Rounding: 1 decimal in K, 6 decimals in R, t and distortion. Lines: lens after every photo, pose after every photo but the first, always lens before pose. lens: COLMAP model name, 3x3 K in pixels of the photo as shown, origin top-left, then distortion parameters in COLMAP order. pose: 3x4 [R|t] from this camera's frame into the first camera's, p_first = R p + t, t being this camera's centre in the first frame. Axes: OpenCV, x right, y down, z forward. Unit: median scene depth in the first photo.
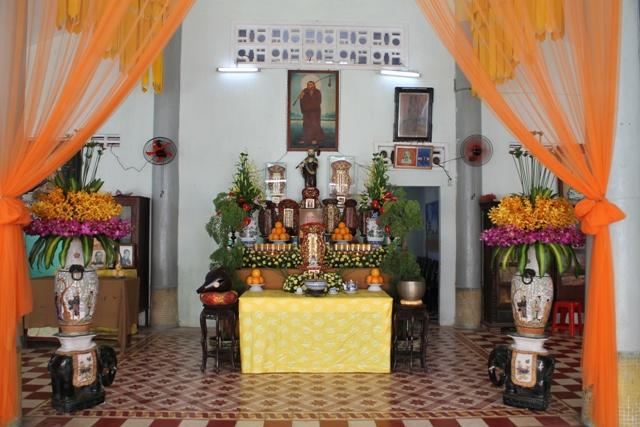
lens RADIAL K [[535.3, 0, 320.0], [0, 535.3, 213.5], [0, 0, 1]] dist [-0.133912, 0.000433]
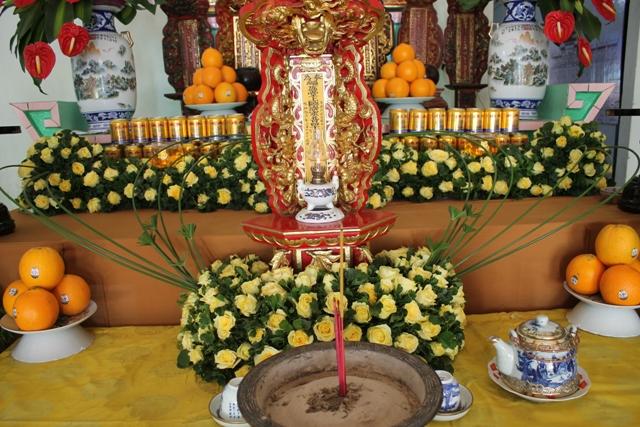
lens RADIAL K [[535.3, 0, 320.0], [0, 535.3, 213.5], [0, 0, 1]] dist [-0.133912, 0.000433]
pose [[0.999469, -0.025534, -0.020246, -0.007489], [0.029637, 0.970582, 0.238940, 0.043934], [0.013549, -0.239413, 0.970823, 0.744496]]
